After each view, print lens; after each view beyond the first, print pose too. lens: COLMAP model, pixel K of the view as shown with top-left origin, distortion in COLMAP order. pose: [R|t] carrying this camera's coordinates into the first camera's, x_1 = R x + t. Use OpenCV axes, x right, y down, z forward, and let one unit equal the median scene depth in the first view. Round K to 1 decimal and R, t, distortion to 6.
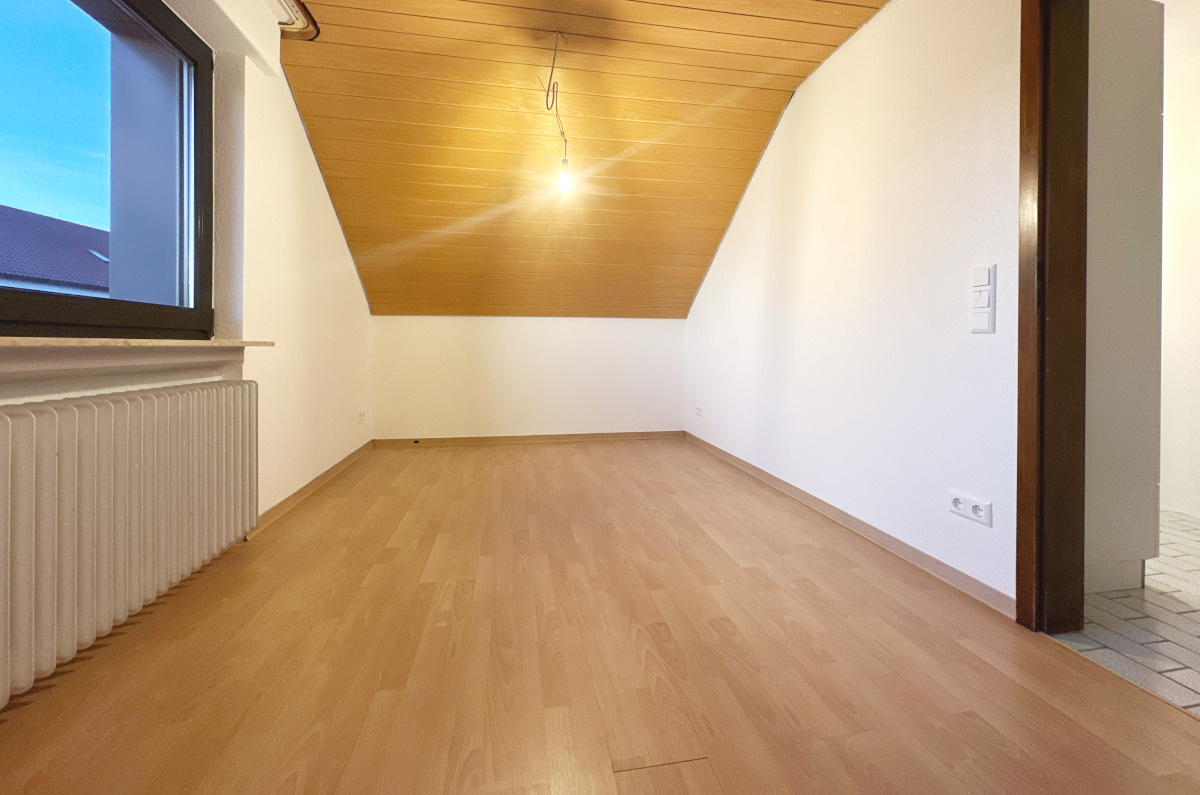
lens RADIAL K [[478.1, 0, 600.7], [0, 478.1, 347.4], [0, 0, 1]] dist [-0.000553, 0.000393]
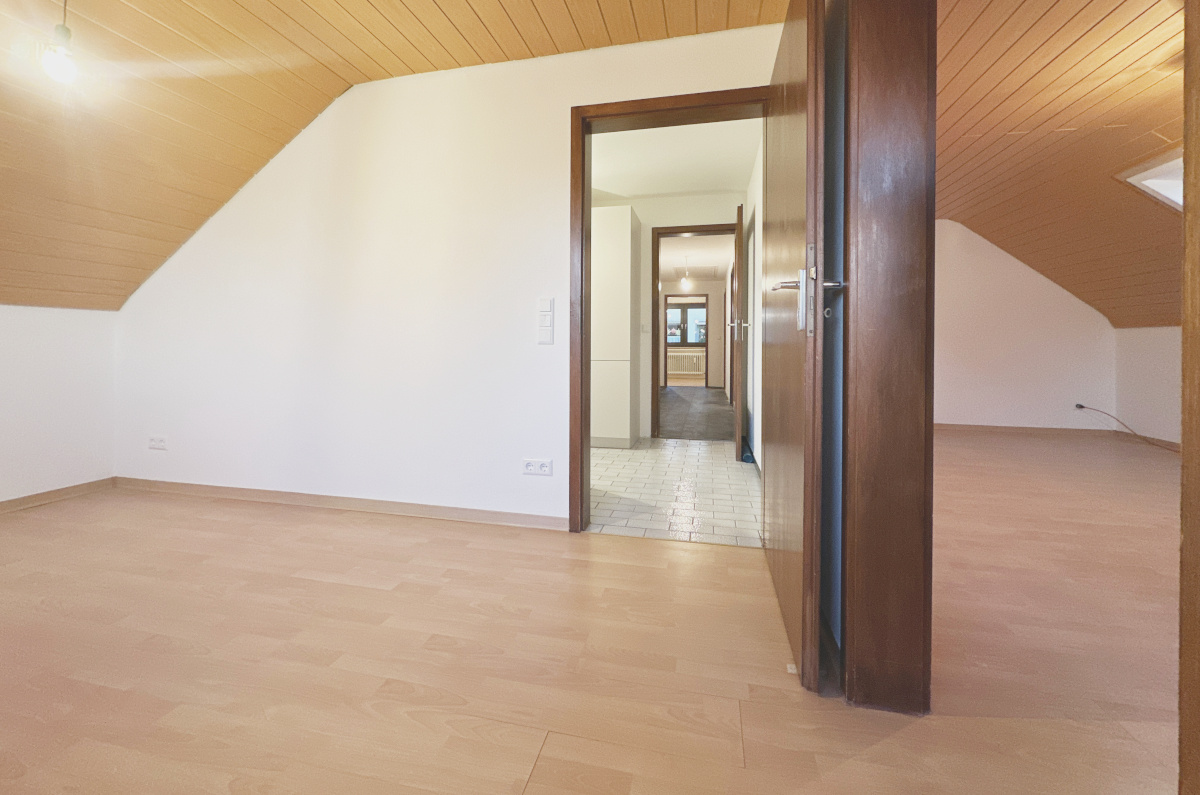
lens RADIAL K [[478.1, 0, 600.7], [0, 478.1, 347.4], [0, 0, 1]] dist [-0.000553, 0.000393]
pose [[0.387019, -0.005404, 0.922056, -0.455818], [0.001506, 0.999985, 0.005229, -0.026618], [-0.922071, -0.000635, 0.387021, 0.275004]]
